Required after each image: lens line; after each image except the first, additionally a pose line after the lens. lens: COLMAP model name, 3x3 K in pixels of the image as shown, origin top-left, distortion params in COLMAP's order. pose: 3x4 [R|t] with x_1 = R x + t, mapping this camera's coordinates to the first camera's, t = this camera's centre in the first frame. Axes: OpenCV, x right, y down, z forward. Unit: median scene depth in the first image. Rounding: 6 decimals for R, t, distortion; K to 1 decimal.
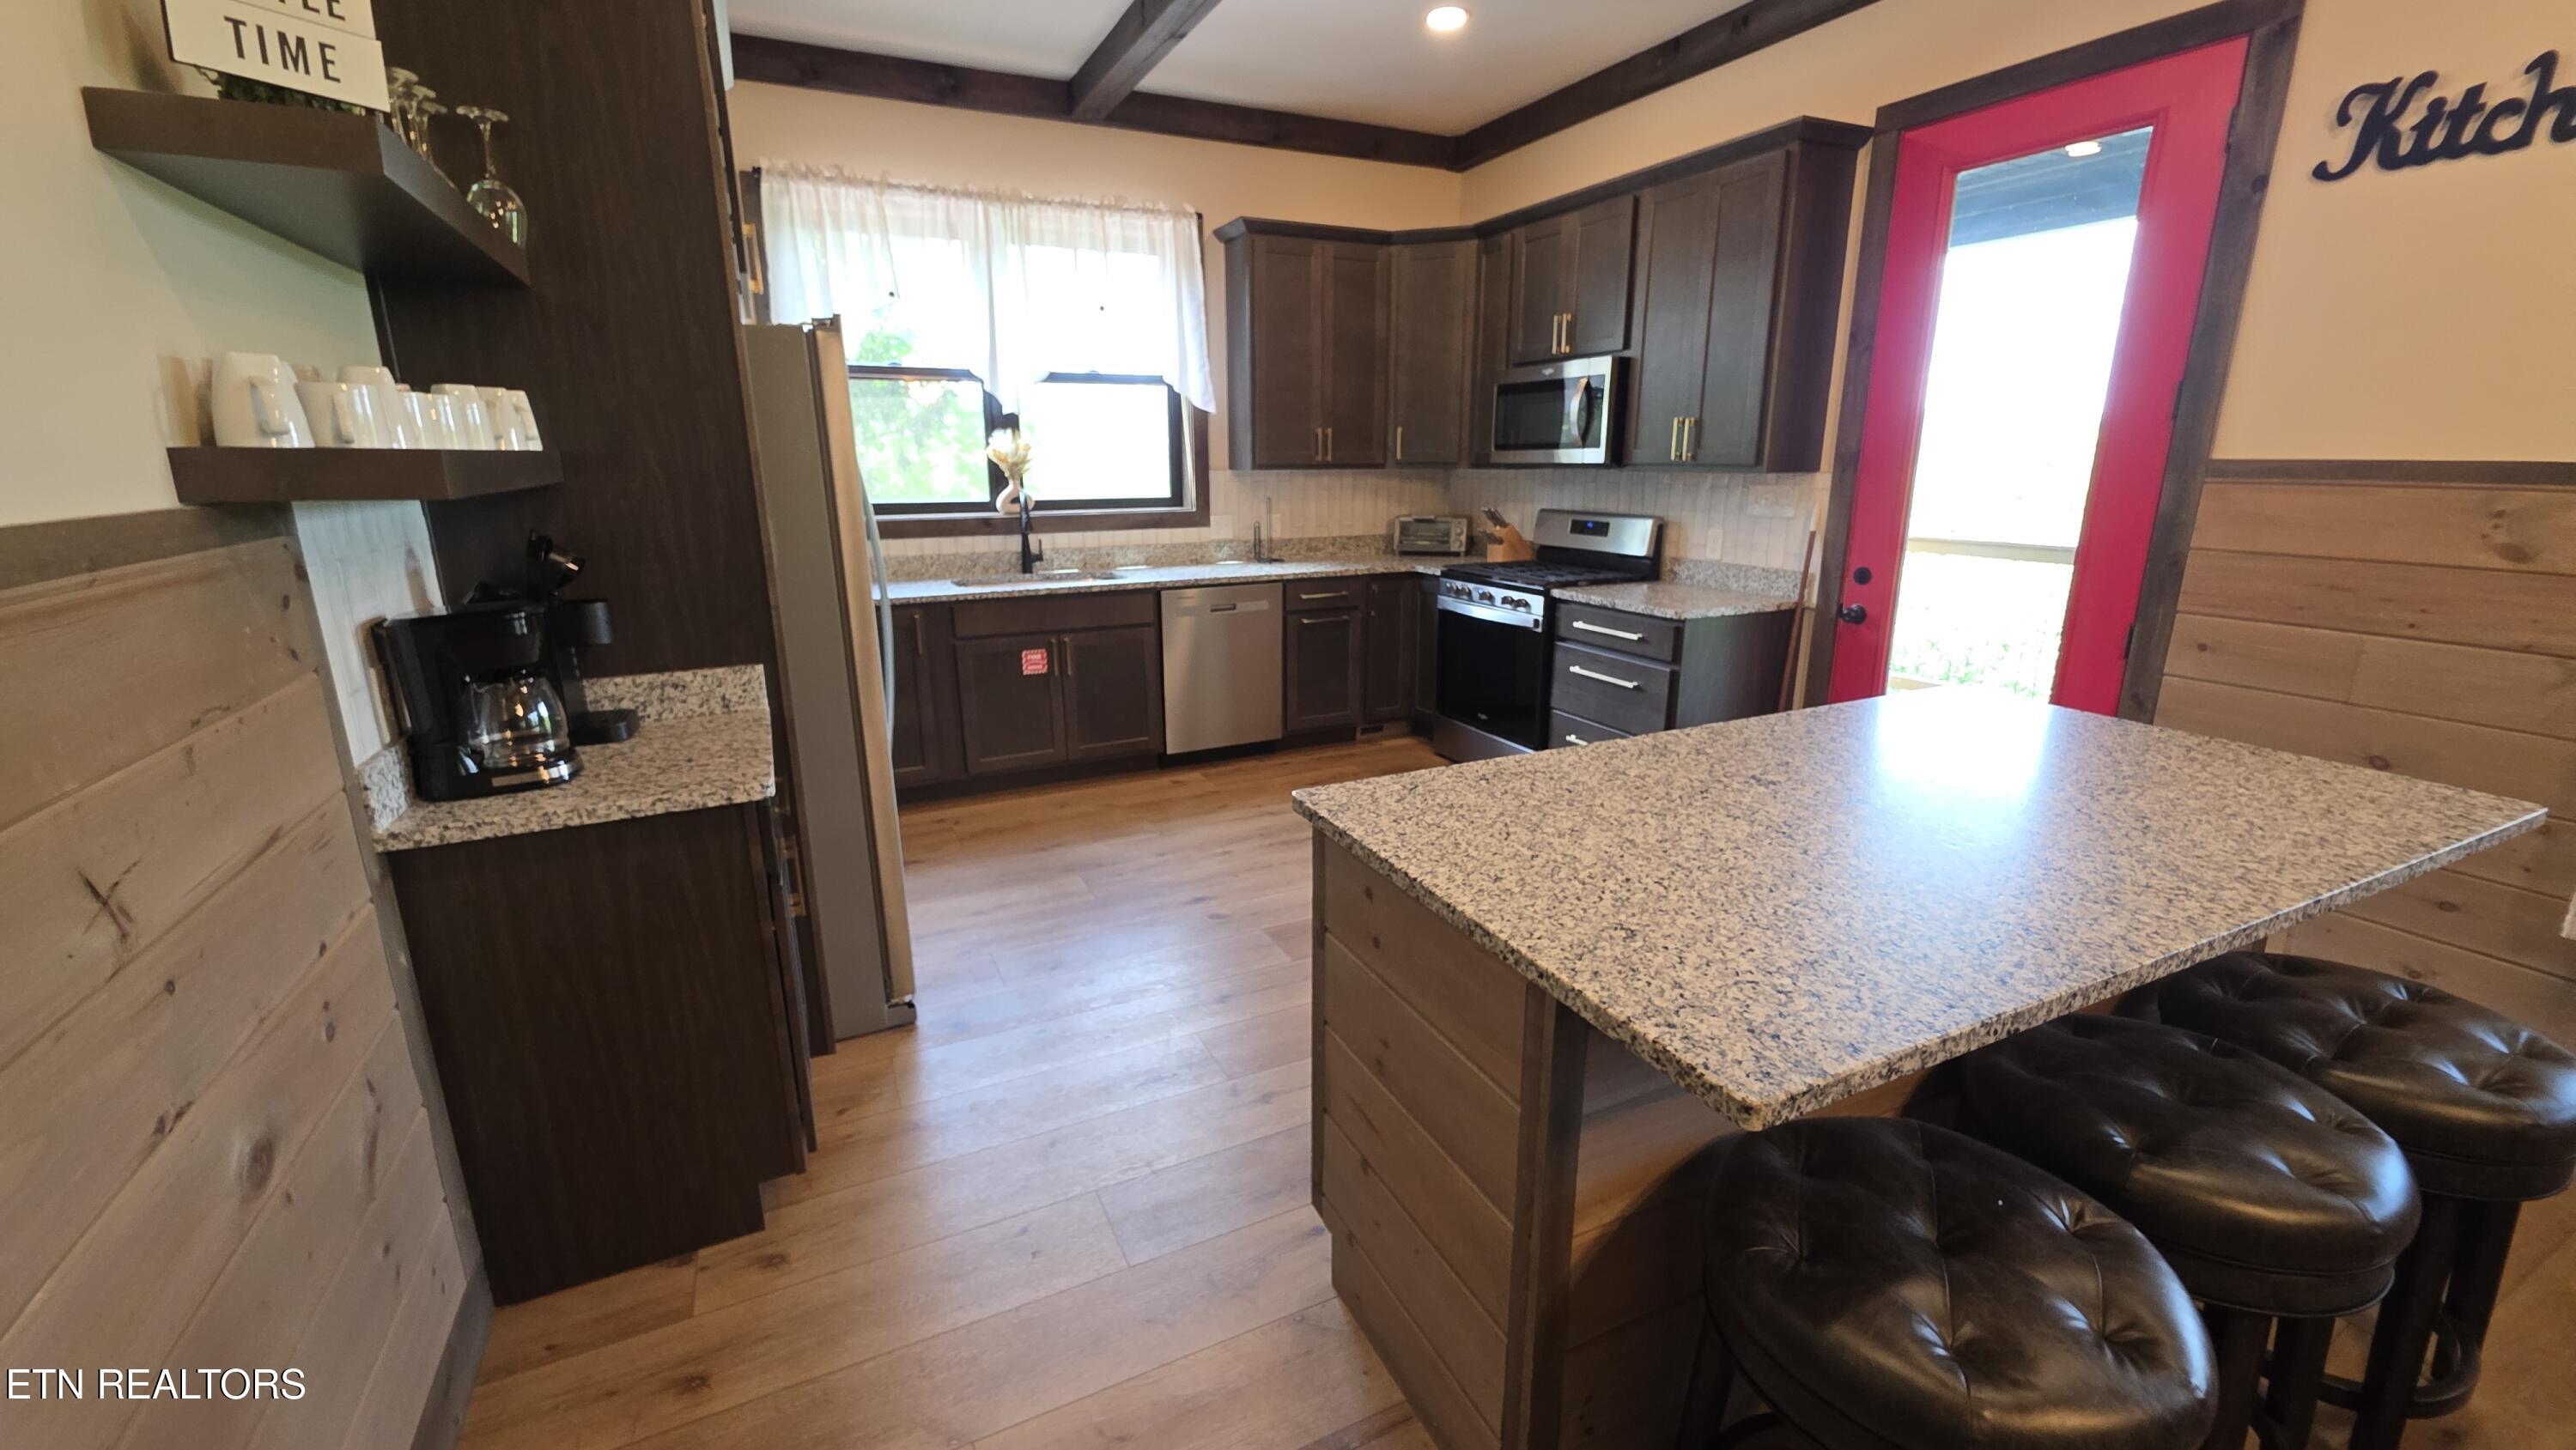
lens RADIAL K [[1042.5, 0, 1282.0], [0, 1042.5, 722.0], [0, 0, 1]] dist [0.008774, -0.003468]
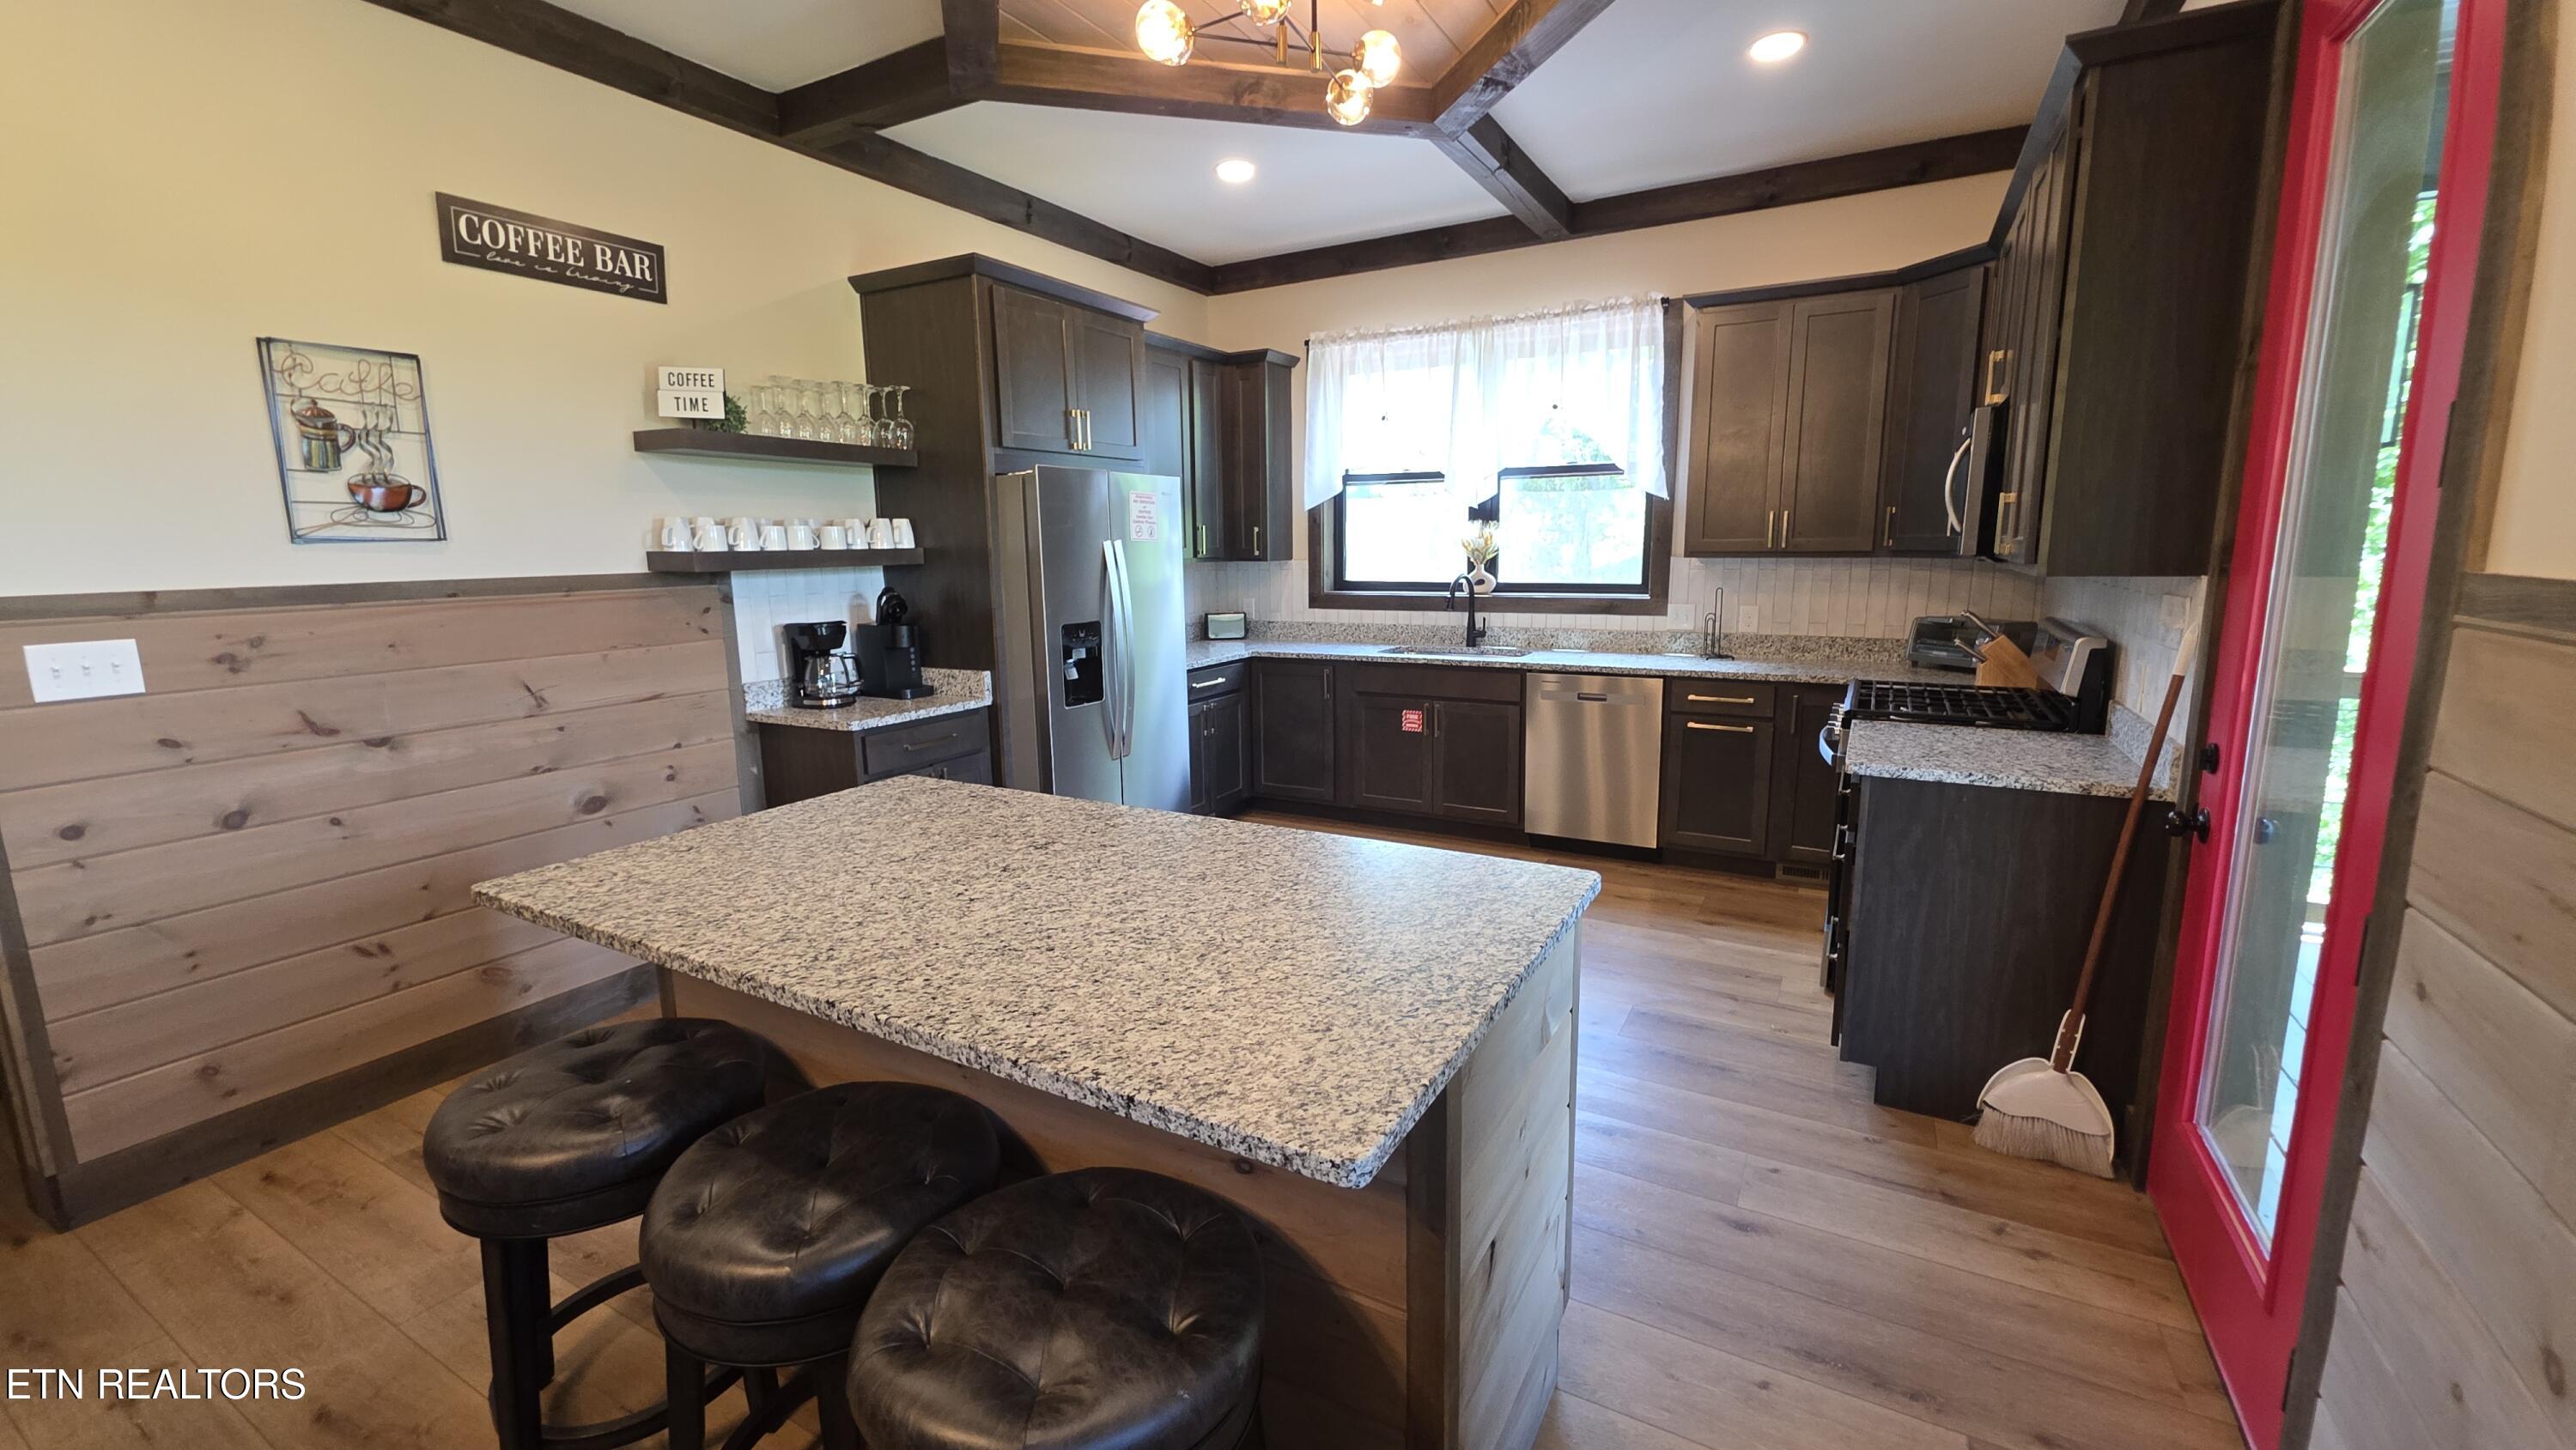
lens RADIAL K [[1042.5, 0, 1284.1], [0, 1042.5, 721.5], [0, 0, 1]] dist [0.008774, -0.003468]
pose [[0.563965, 0.140283, -0.813796, 0.595731], [-0.197167, 0.979839, 0.032268, -0.064085], [0.801915, 0.142256, 0.580254, 0.213599]]
